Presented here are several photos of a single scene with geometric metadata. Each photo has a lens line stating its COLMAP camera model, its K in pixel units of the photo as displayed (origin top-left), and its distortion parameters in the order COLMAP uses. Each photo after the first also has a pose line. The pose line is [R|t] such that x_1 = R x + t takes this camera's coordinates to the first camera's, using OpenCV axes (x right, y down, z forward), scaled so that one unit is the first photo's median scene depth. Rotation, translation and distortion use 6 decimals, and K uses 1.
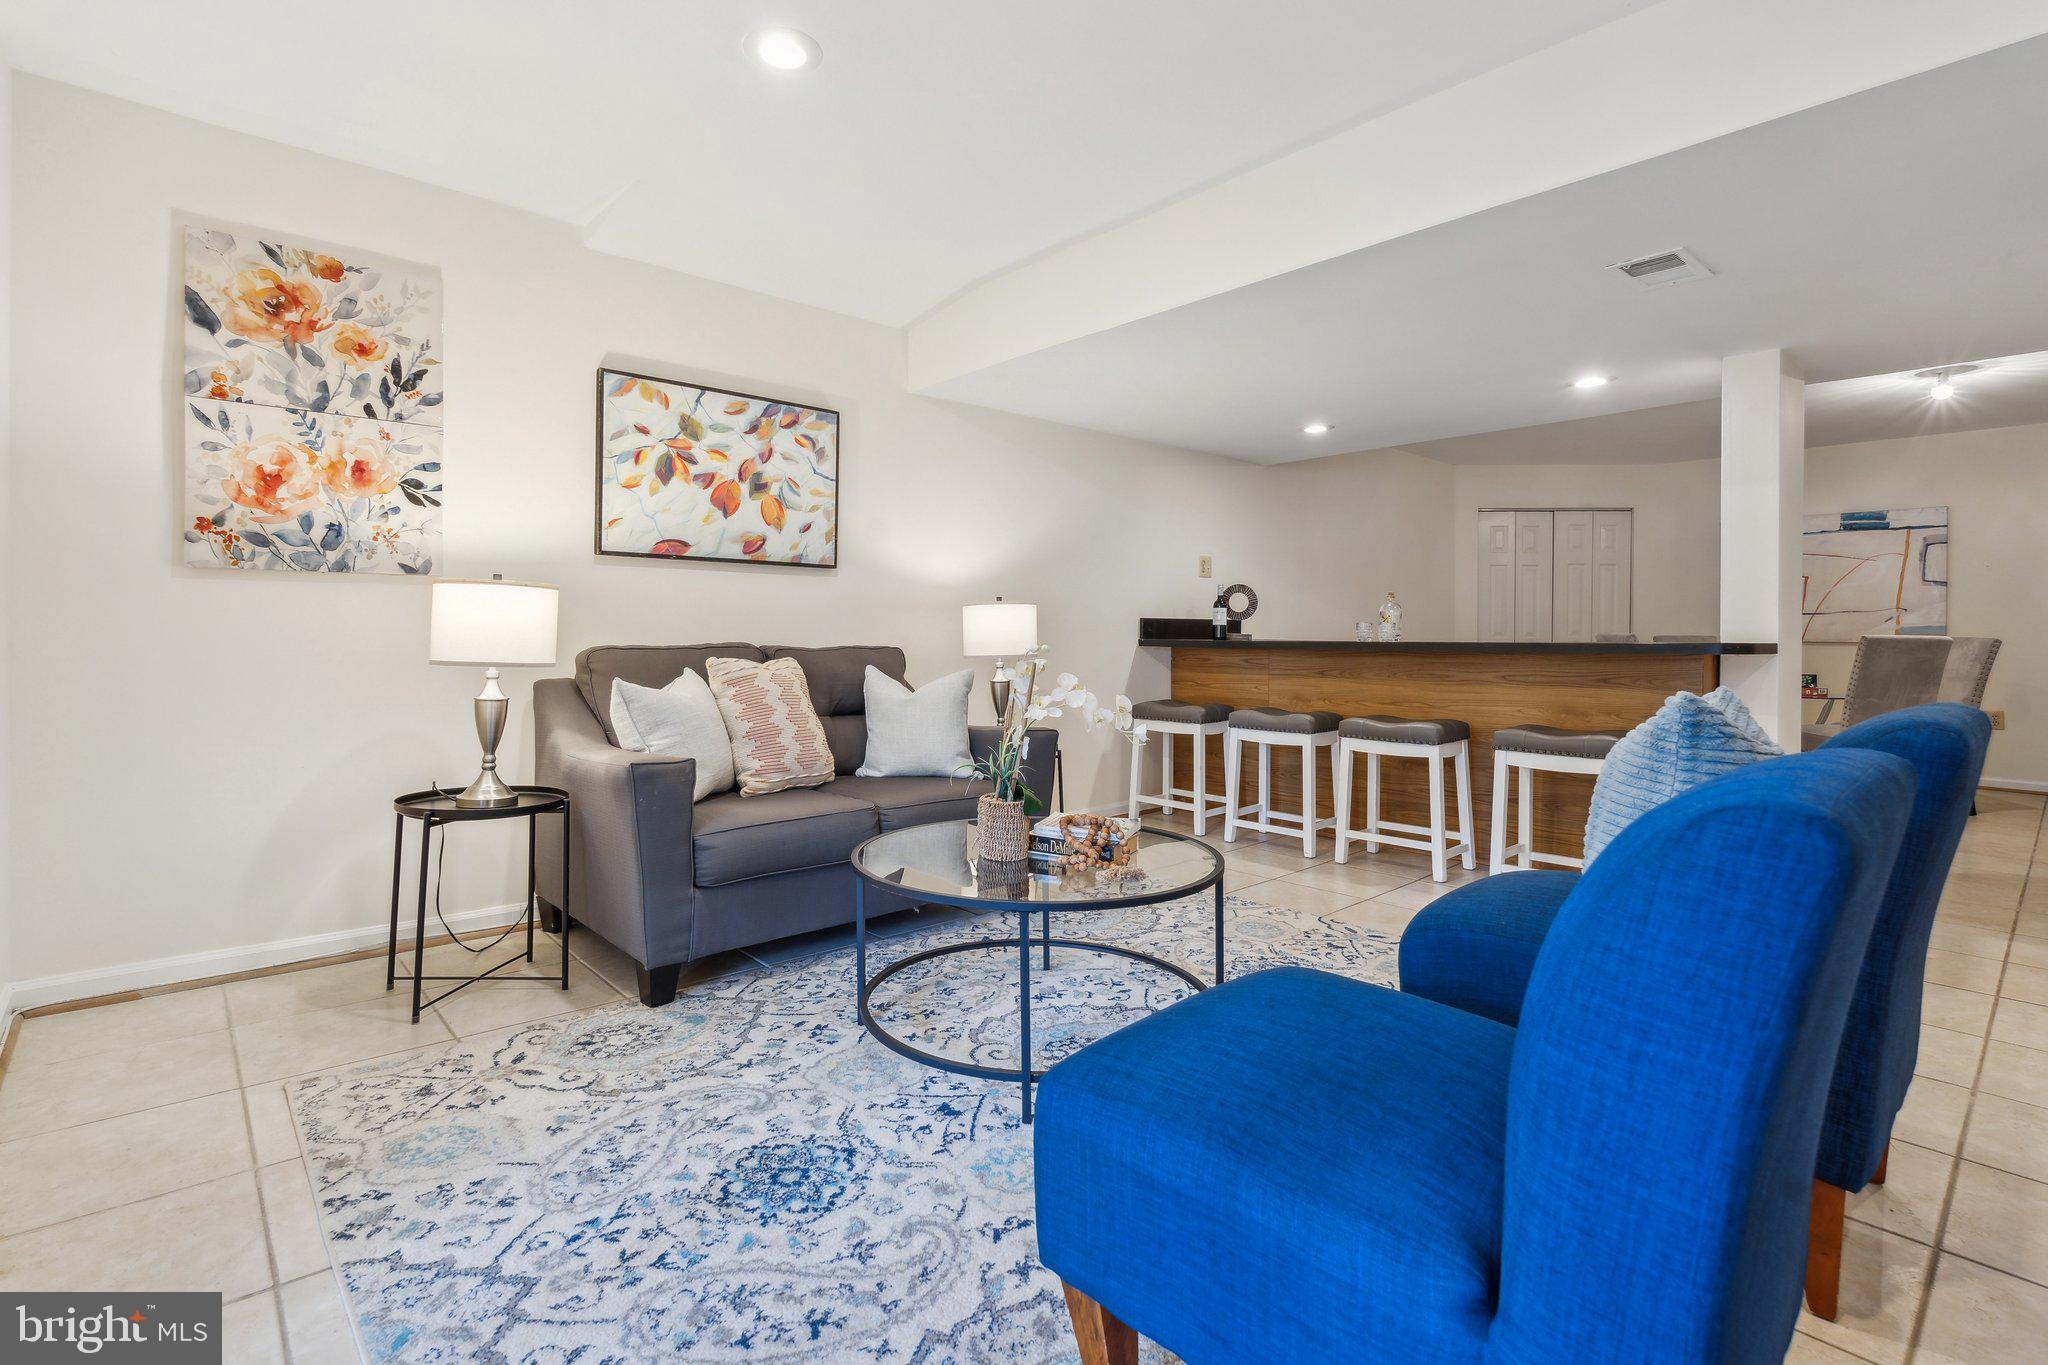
lens RADIAL K [[945.3, 0, 1005.4], [0, 945.3, 659.7], [0, 0, 1]] dist [-0.002631, 0.000068]
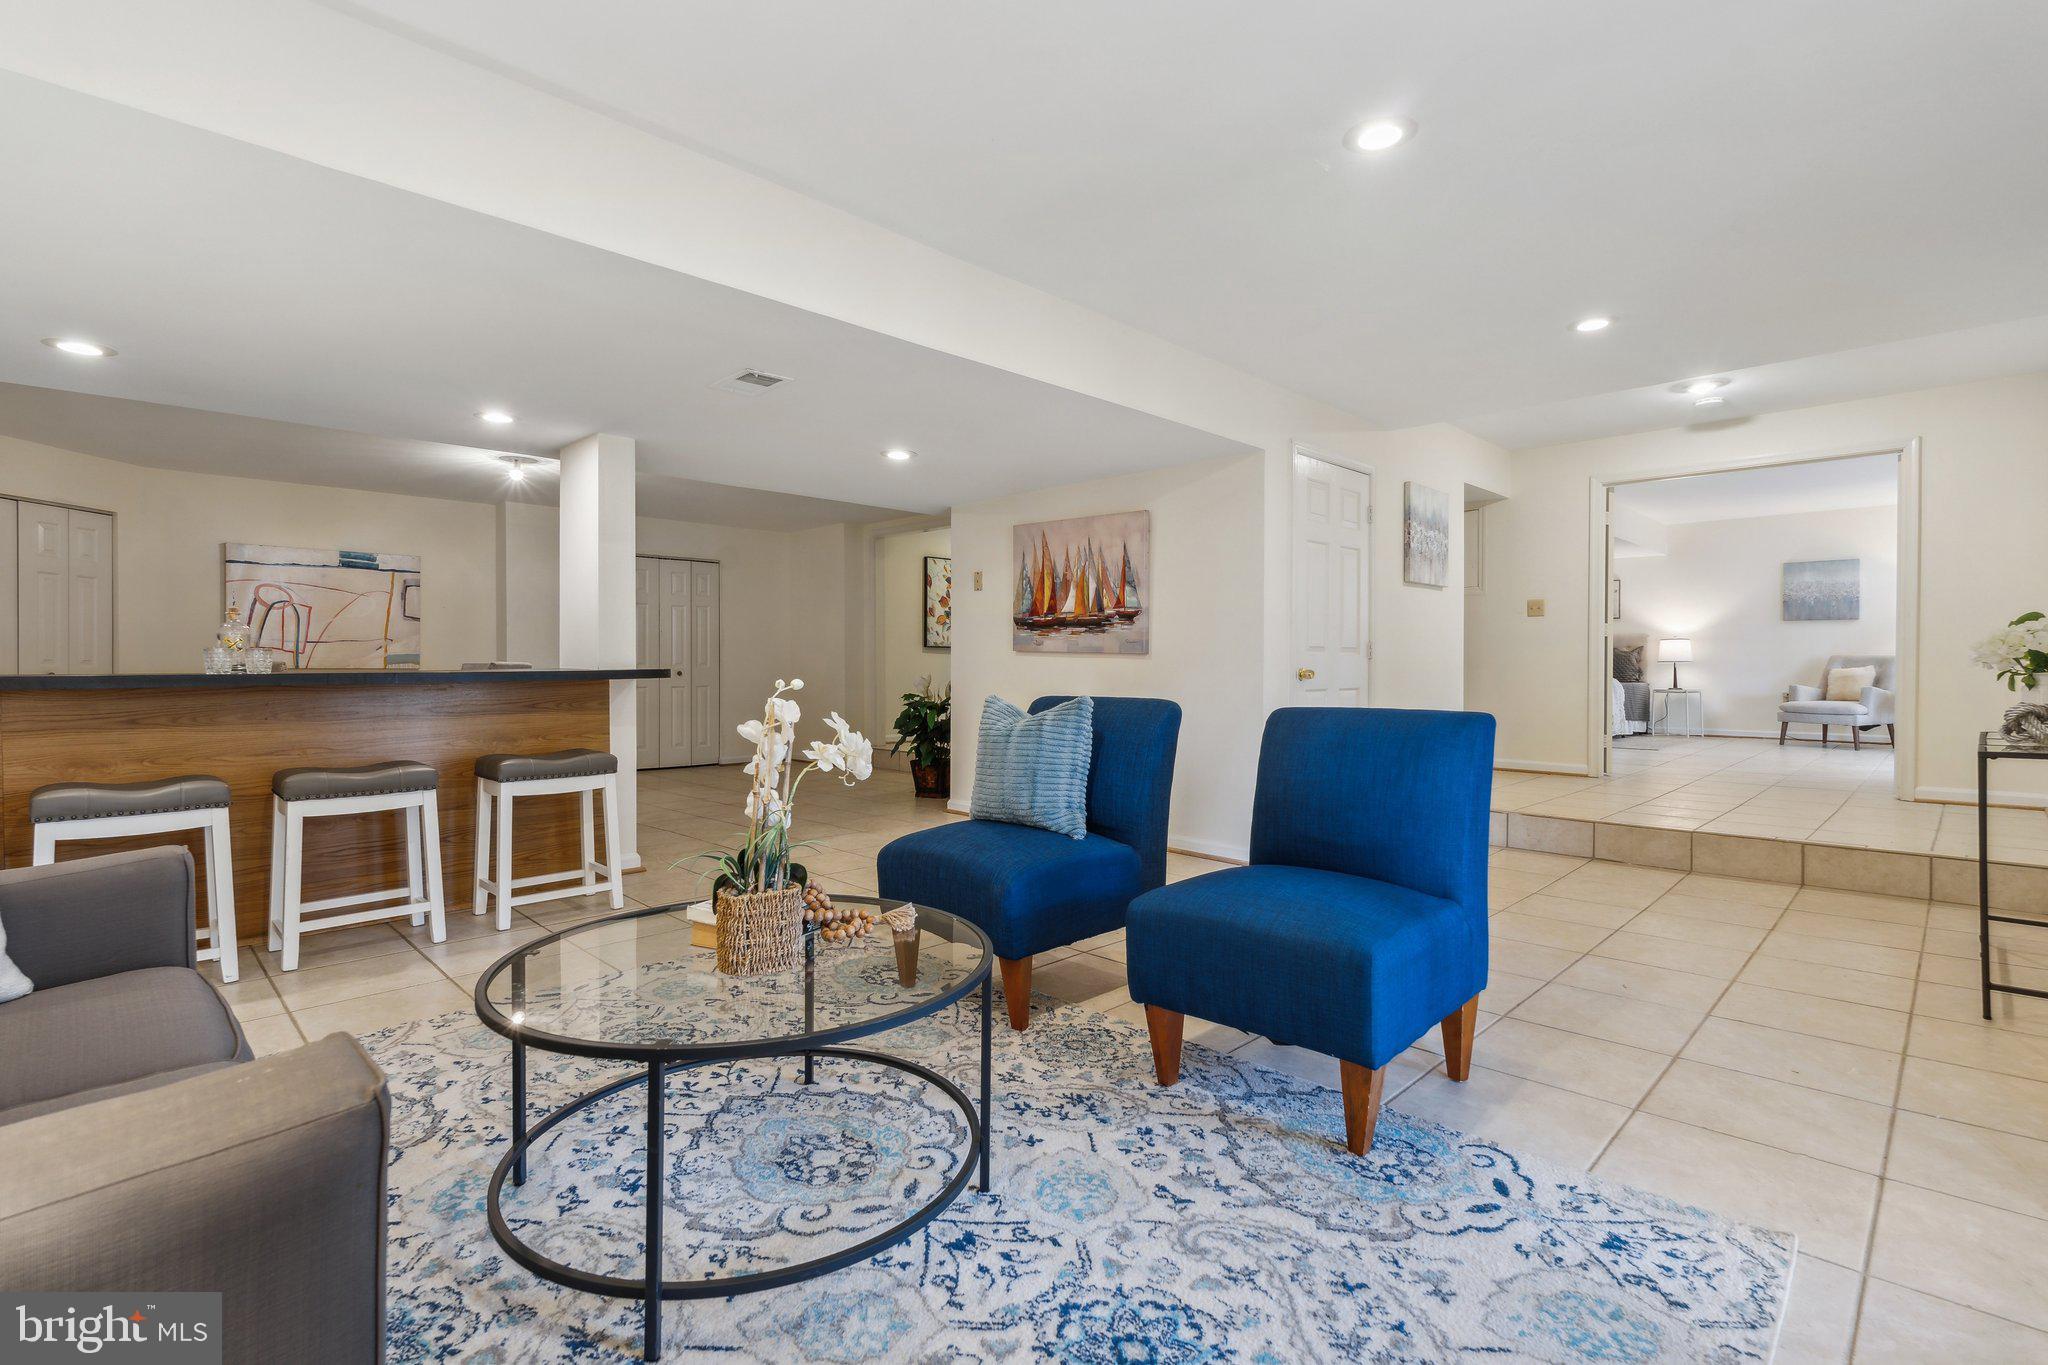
lens RADIAL K [[945.3, 0, 1025.3], [0, 945.3, 662.6], [0, 0, 1]] dist [-0.002631, 0.000068]
pose [[-0.051580, -0.003488, 0.998663, -0.840868], [0.030143, 0.999533, 0.005048, -0.027153], [-0.998214, 0.030363, -0.051451, 0.929559]]
